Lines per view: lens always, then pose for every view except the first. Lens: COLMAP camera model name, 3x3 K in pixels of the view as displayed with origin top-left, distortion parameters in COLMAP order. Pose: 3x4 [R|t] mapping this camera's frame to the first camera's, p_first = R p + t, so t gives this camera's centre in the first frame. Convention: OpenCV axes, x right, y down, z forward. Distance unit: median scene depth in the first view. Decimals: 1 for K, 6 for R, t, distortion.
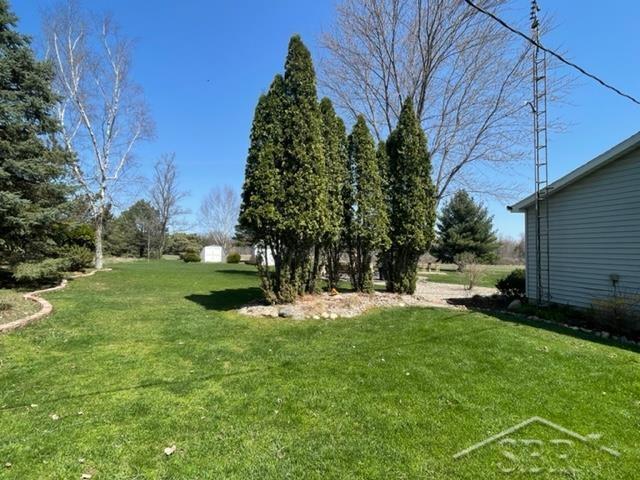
lens RADIAL K [[336.0, 0, 320.3], [0, 336.0, 240.8], [0, 0, 1]] dist [0.001353, -0.001673]
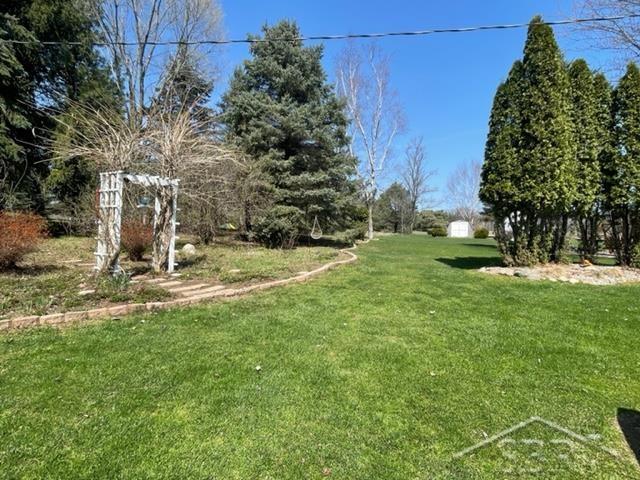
lens RADIAL K [[336.0, 0, 320.6], [0, 336.0, 240.0], [0, 0, 1]] dist [0.001353, -0.001673]
pose [[0.763098, 0.015798, -0.646090, 0.097830], [0.027193, 0.998031, 0.056522, 0.012510], [0.645711, -0.060701, 0.761166, -0.271285]]
